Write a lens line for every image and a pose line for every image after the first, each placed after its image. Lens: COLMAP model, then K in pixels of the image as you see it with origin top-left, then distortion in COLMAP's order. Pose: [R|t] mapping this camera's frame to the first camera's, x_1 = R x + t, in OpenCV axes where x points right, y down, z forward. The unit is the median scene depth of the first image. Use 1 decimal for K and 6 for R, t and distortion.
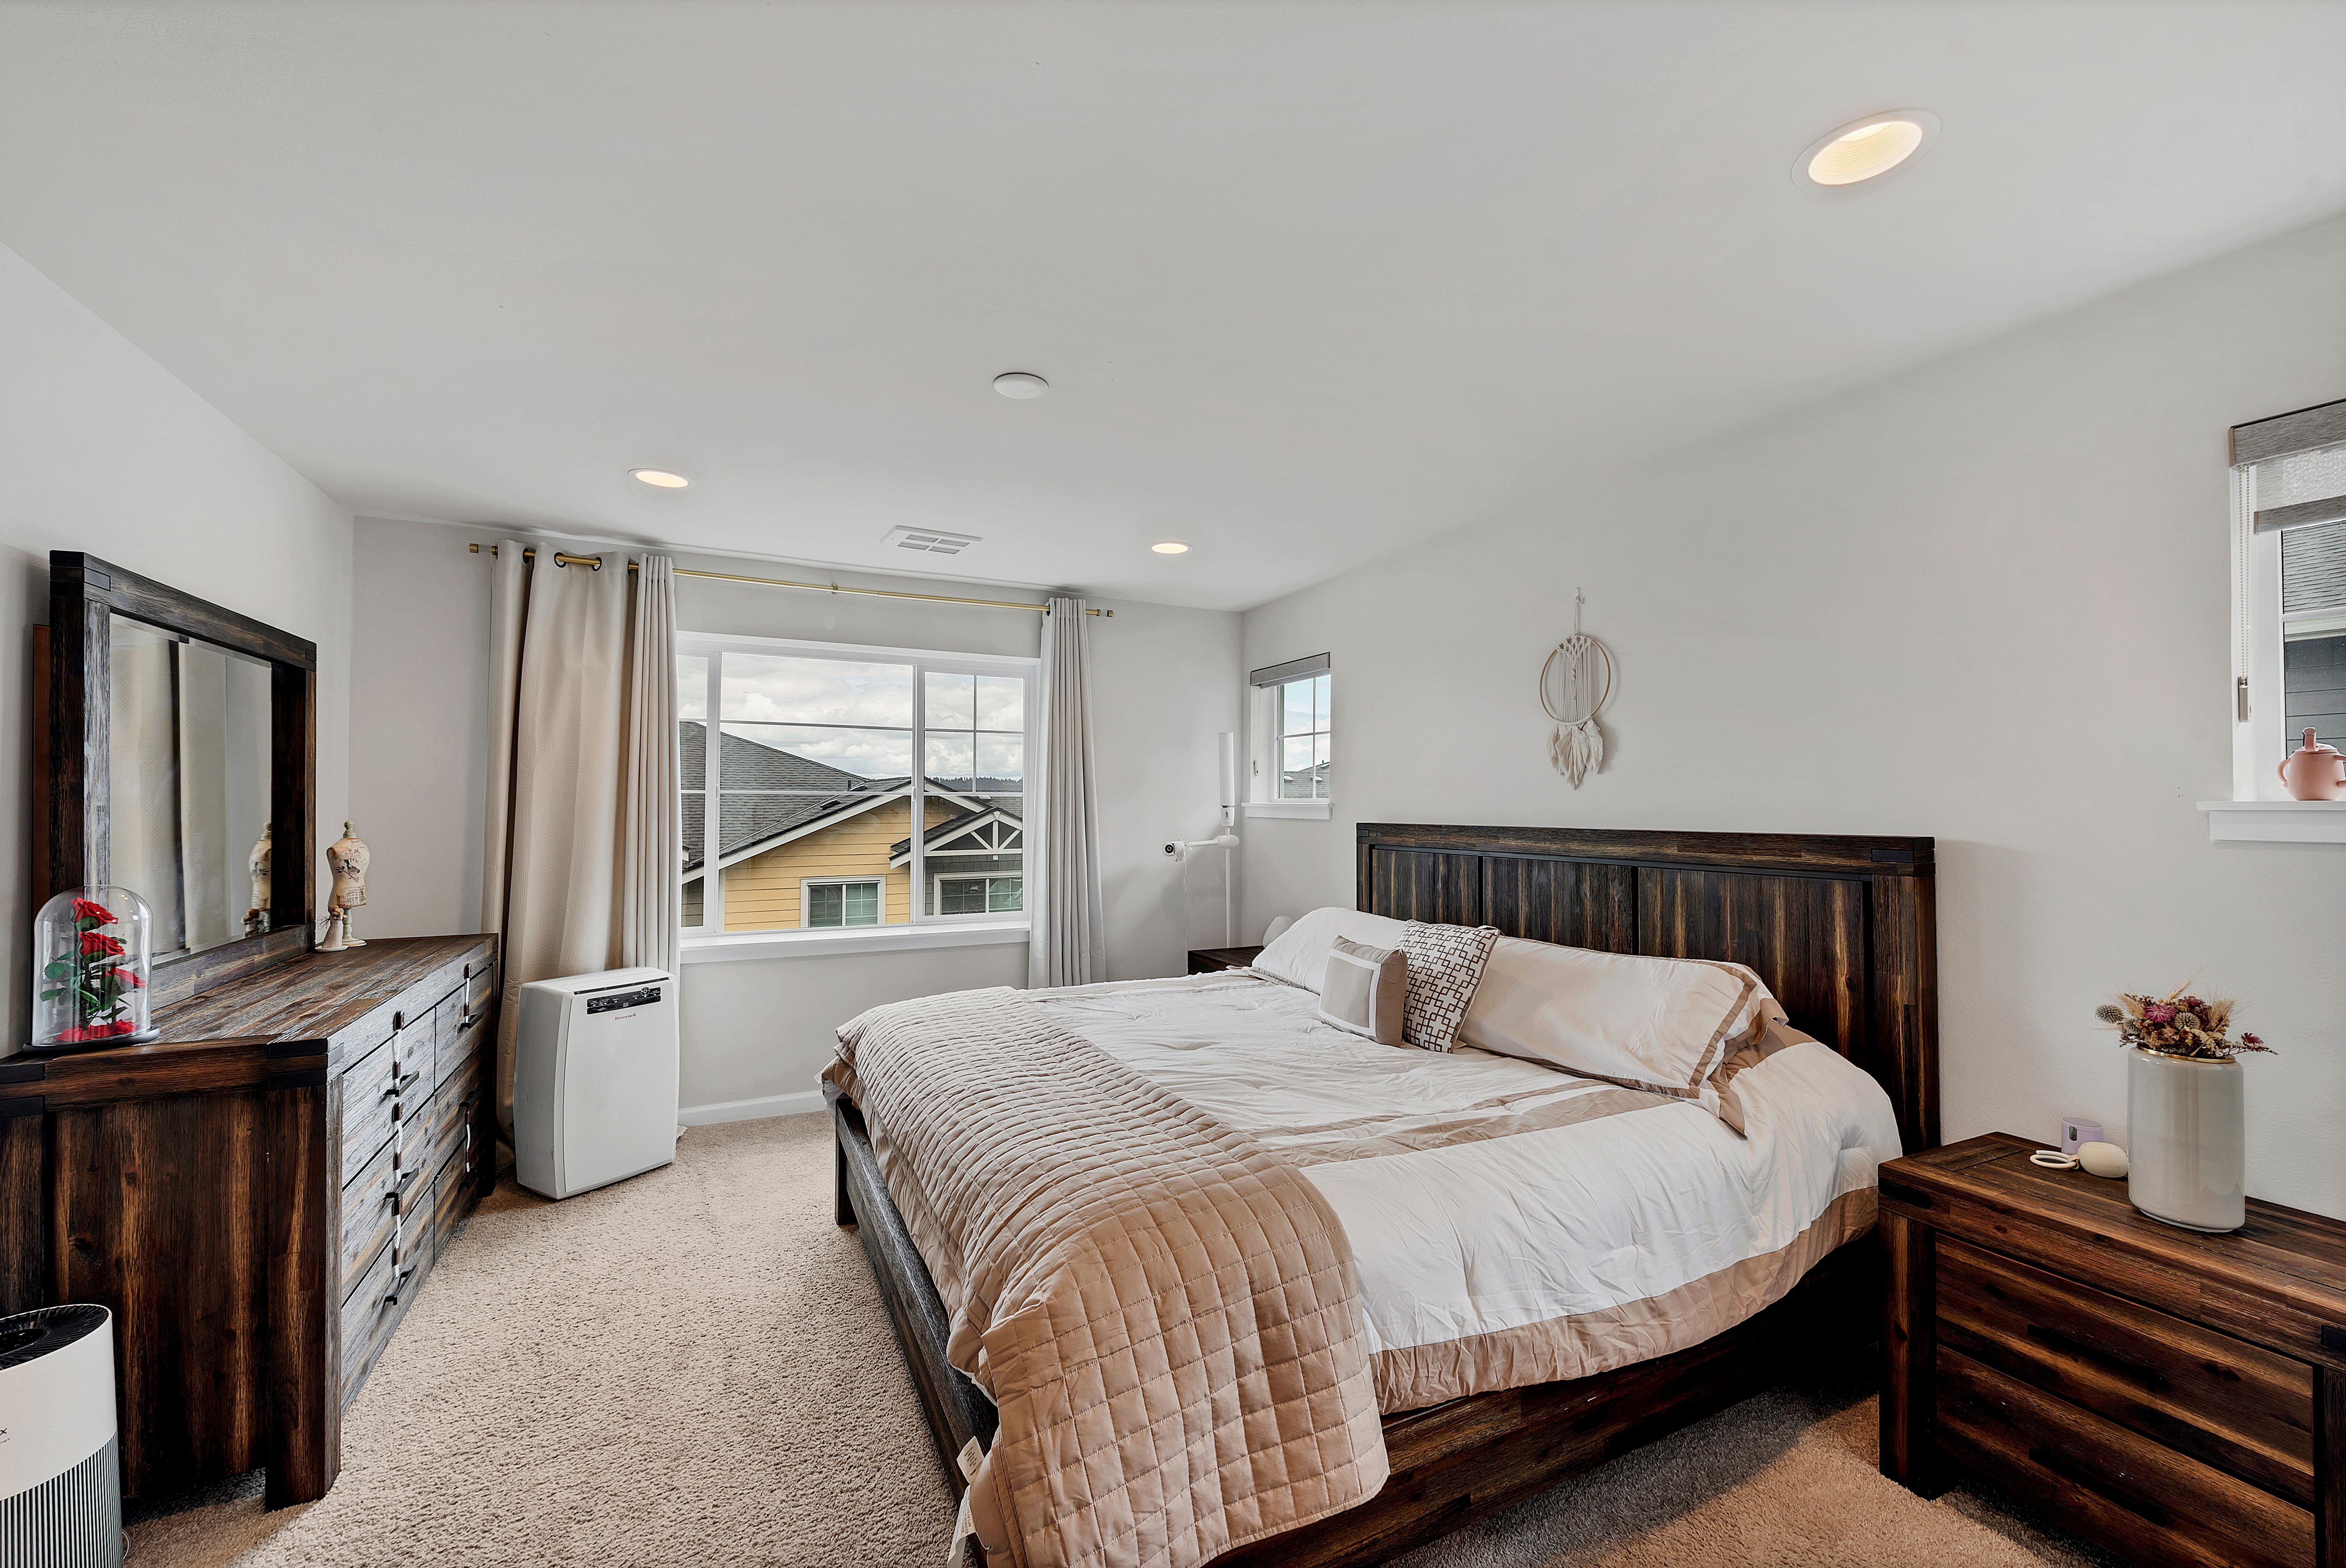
lens RADIAL K [[931.2, 0, 1177.3], [0, 931.2, 791.2], [0, 0, 1]] dist [0.001653, 0.000002]
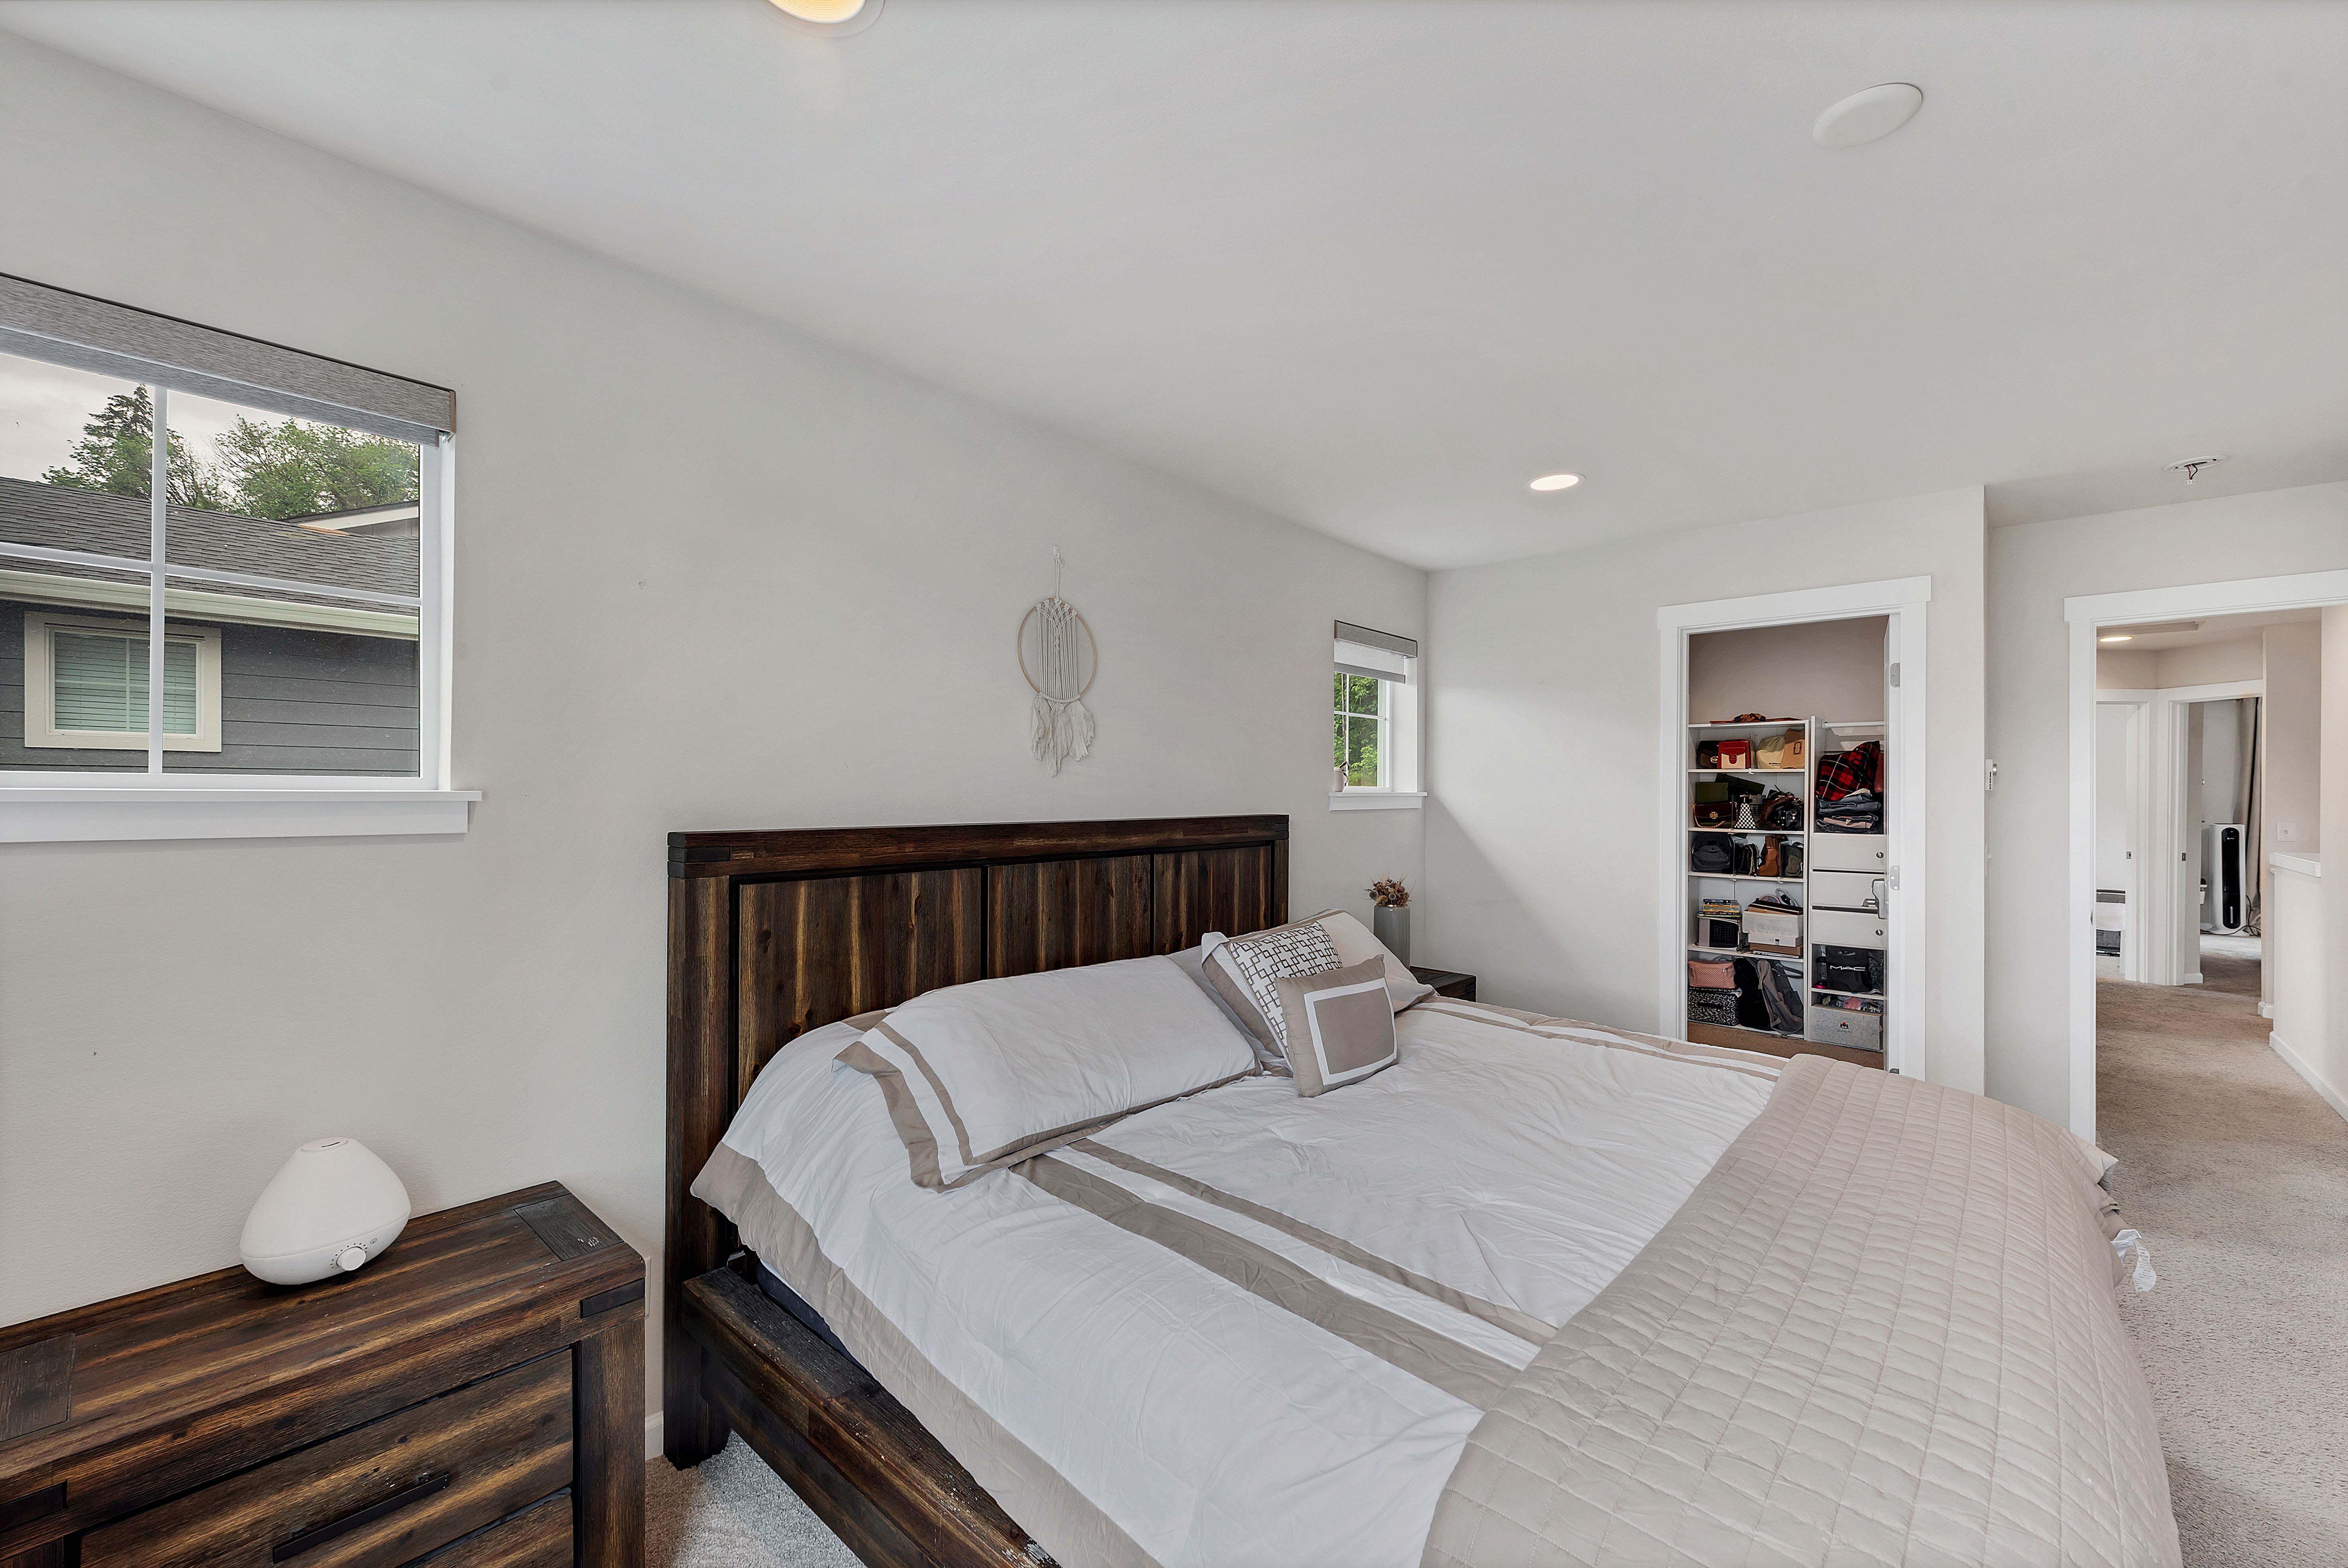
lens RADIAL K [[931.9, 0, 1178.3], [0, 931.9, 791.2], [0, 0, 1]] dist [0.001653, 0.000002]
pose [[-0.374139, 0.004111, 0.927364, -0.425206], [-0.010399, 0.999909, -0.008628, 0.017652], [-0.927314, -0.012872, -0.374062, 1.219718]]
